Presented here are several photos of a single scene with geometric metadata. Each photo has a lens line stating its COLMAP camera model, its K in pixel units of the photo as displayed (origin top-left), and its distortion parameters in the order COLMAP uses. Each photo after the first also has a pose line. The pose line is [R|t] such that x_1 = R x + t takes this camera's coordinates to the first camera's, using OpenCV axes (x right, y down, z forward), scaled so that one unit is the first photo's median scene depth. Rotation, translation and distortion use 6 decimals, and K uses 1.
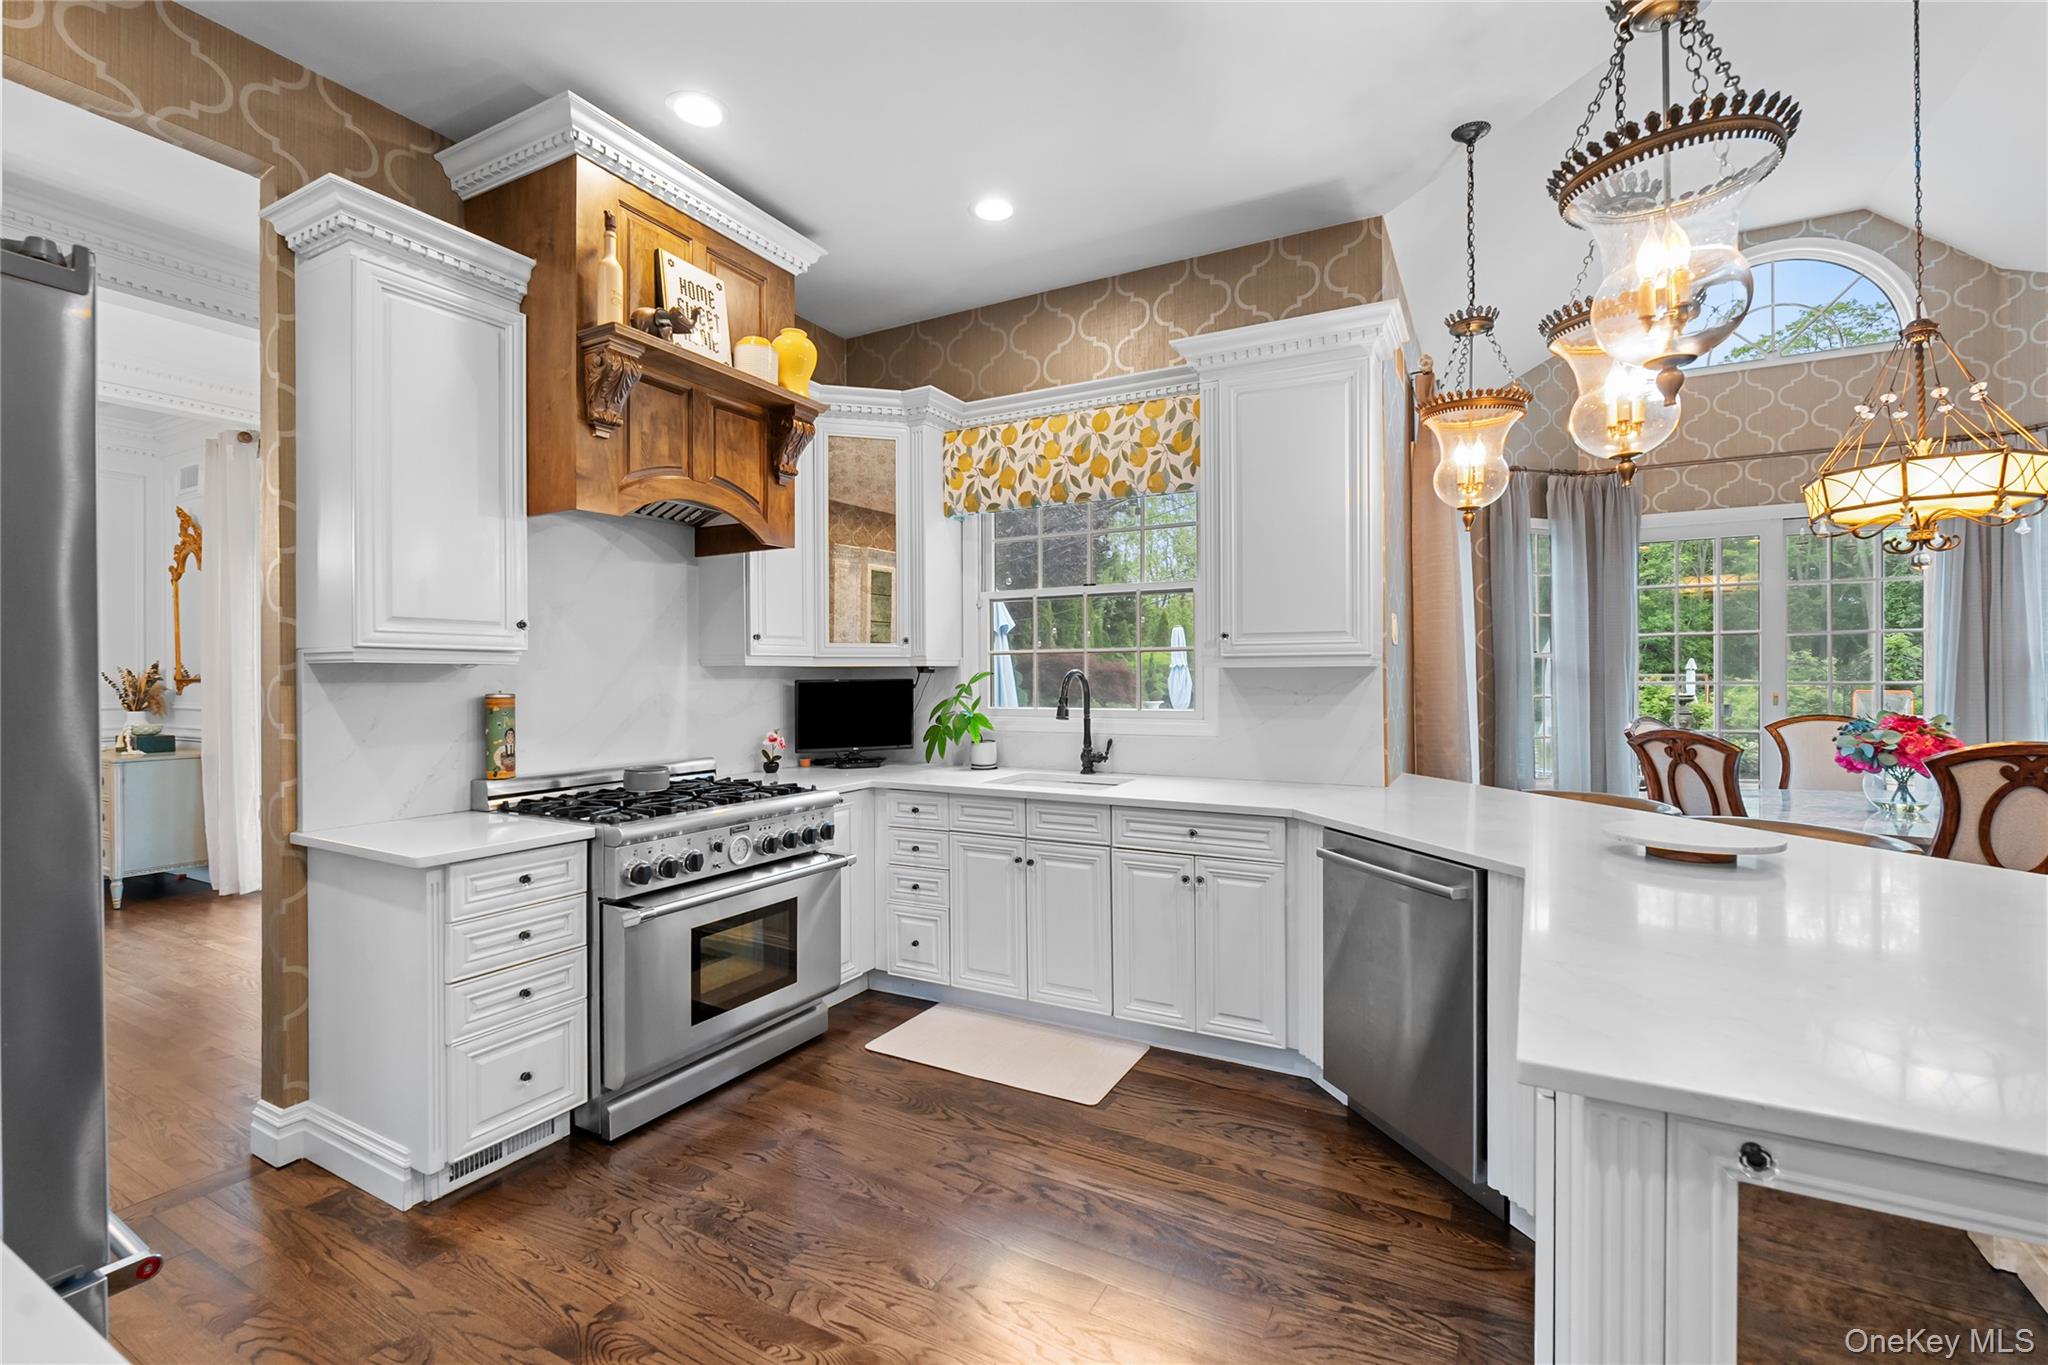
lens RADIAL K [[892.4, 0, 1028.0], [0, 892.4, 679.2], [0, 0, 1]] dist [-0.013636, -0.000146]
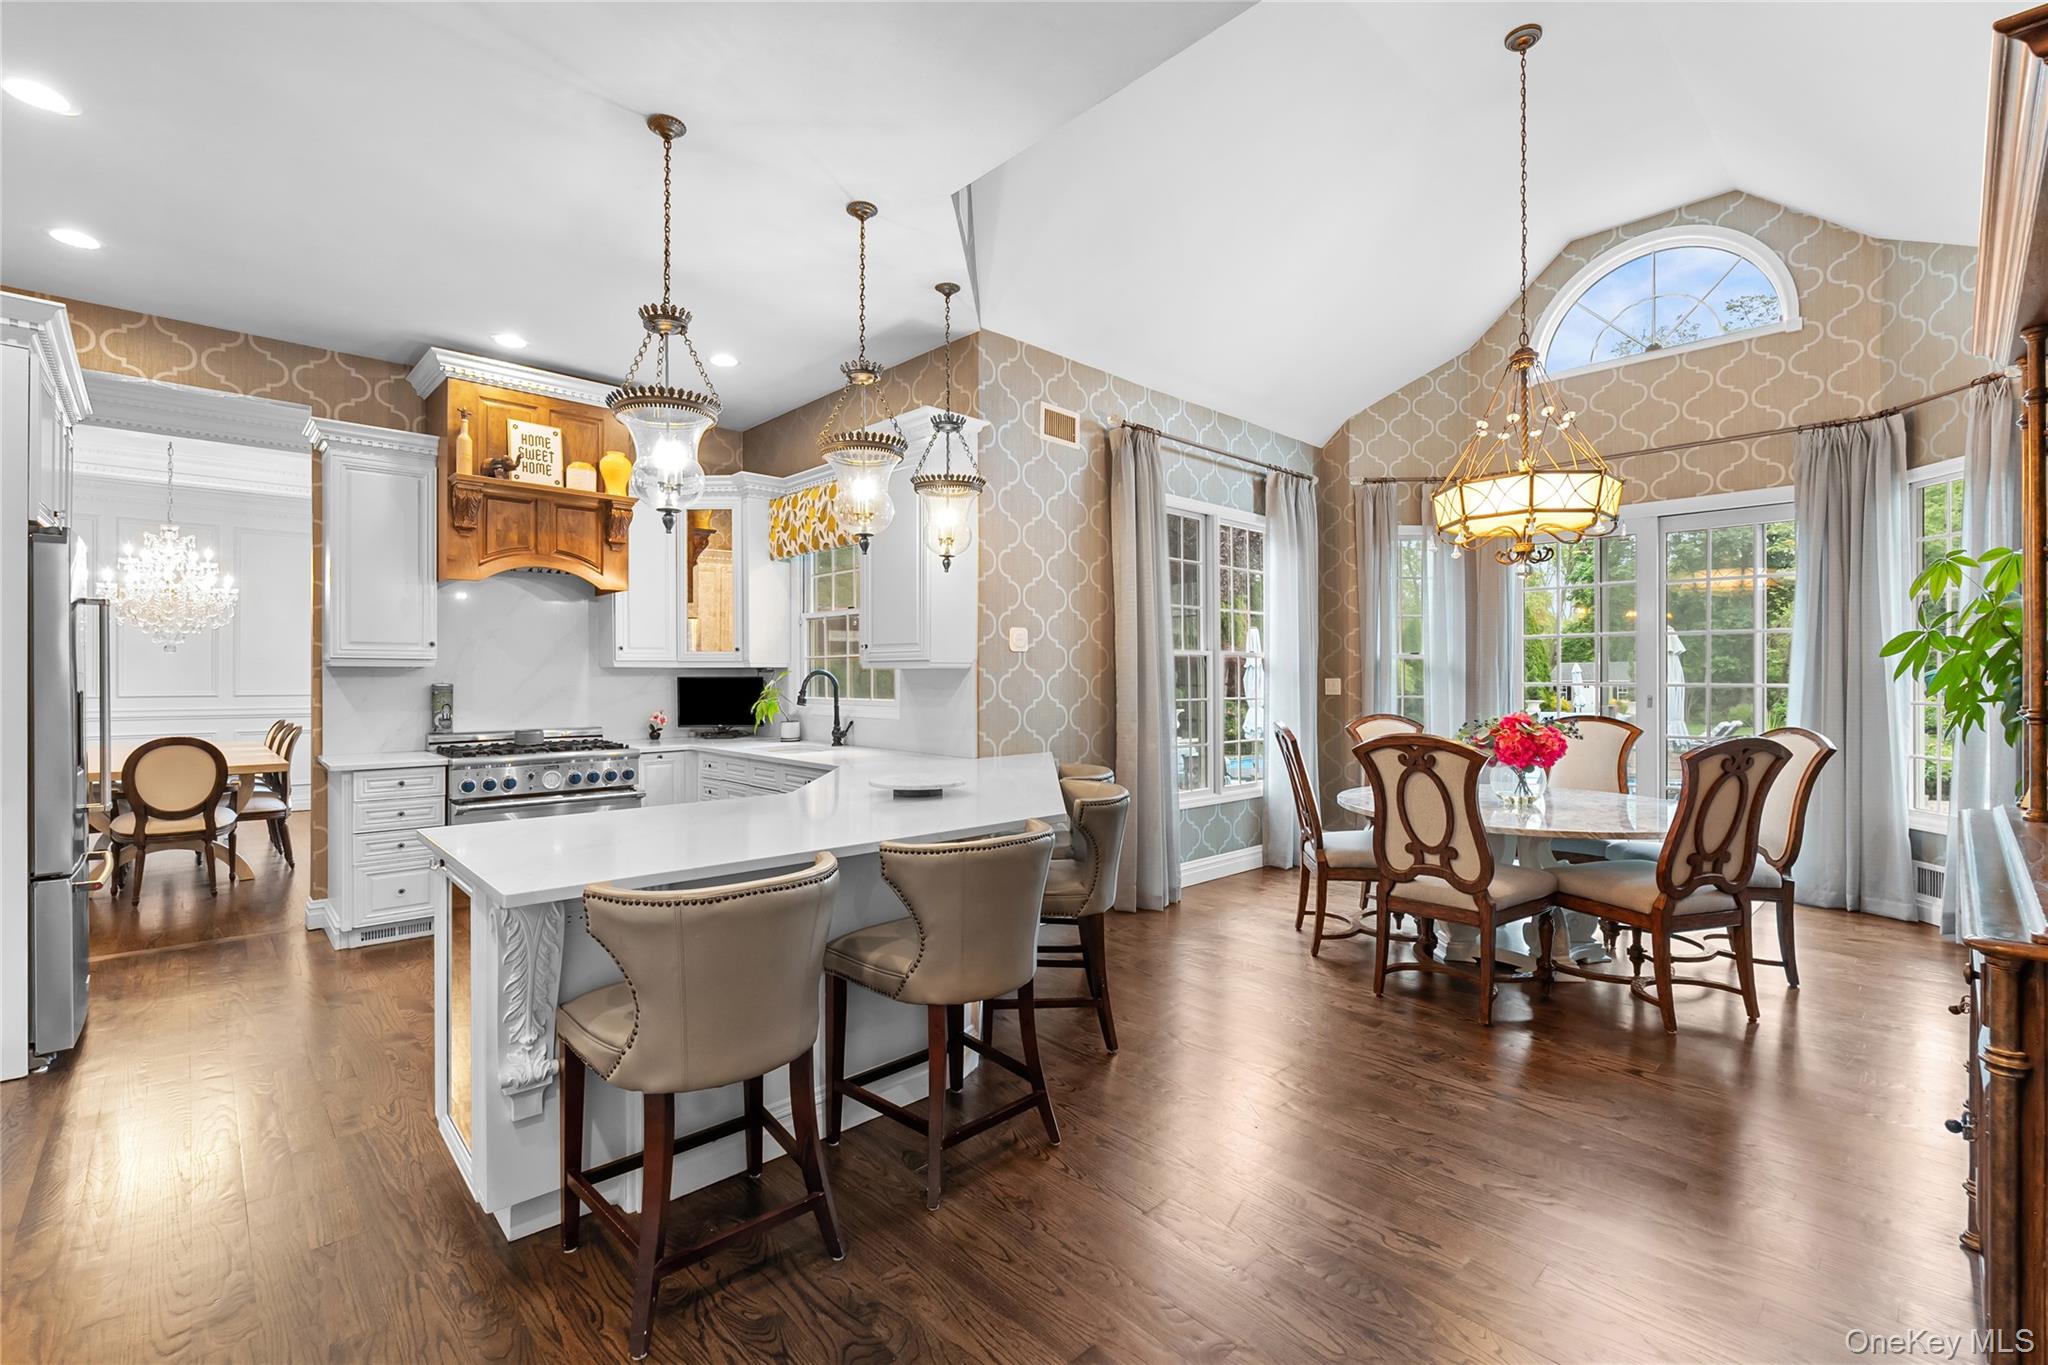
lens RADIAL K [[892.4, 0, 1026.5], [0, 892.4, 675.5], [0, 0, 1]] dist [-0.013636, -0.000146]
pose [[0.951984, 0.005481, -0.306100, 0.907833], [-0.005608, 0.999984, 0.000465, -0.005670], [0.306097, 0.001274, 0.951999, -0.262107]]
